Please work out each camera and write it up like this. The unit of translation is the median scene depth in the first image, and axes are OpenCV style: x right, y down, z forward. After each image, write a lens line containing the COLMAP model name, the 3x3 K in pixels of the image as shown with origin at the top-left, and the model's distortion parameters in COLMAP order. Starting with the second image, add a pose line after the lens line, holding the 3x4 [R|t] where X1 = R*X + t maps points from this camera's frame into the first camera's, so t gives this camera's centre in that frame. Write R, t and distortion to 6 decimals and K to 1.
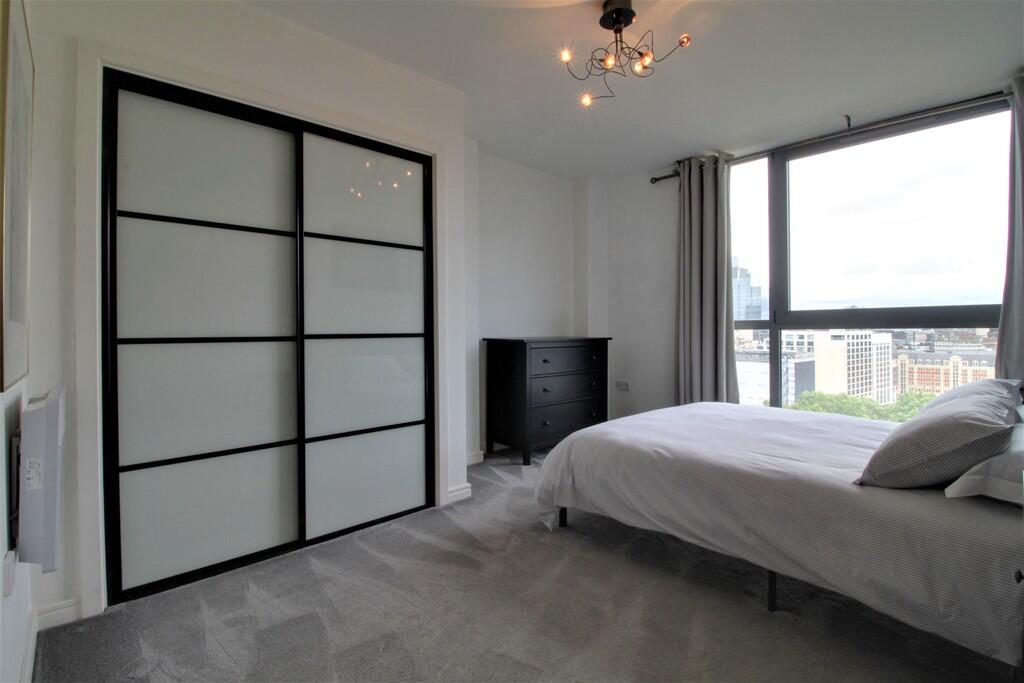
lens RADIAL K [[476.2, 0, 512.6], [0, 476.2, 327.5], [0, 0, 1]] dist [0.001192, -0.012777]
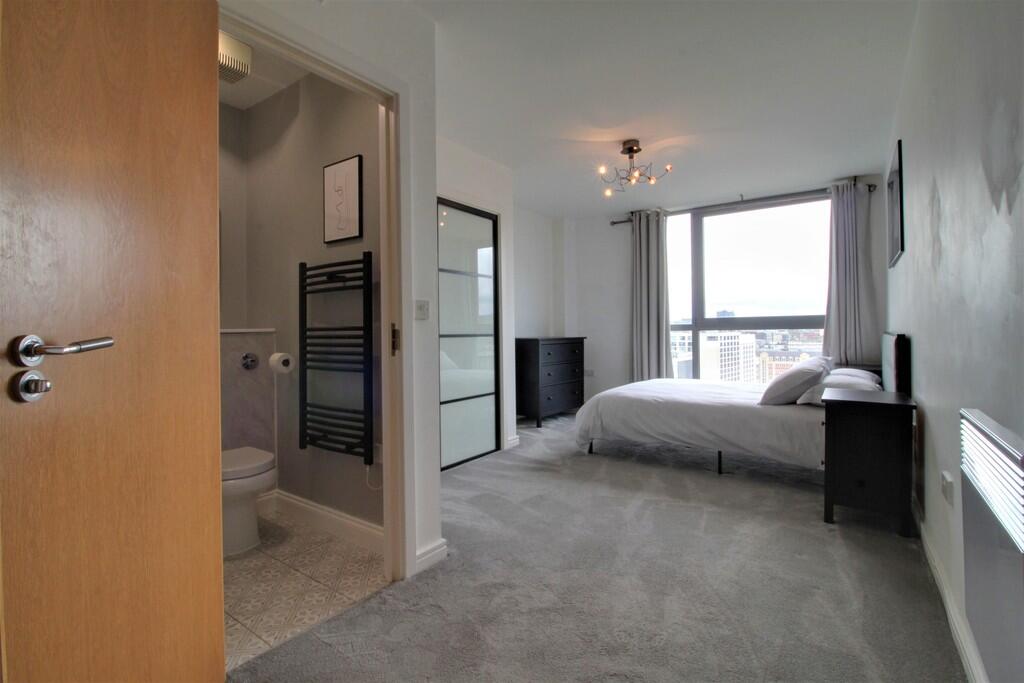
lens RADIAL K [[476.2, 0, 512.6], [0, 476.2, 327.5], [0, 0, 1]] dist [0.001192, -0.012777]
pose [[0.979377, -0.003143, 0.202015, -0.425746], [0.004365, 0.999975, -0.005603, 0.000934], [-0.201992, 0.006369, 0.979366, -0.466752]]
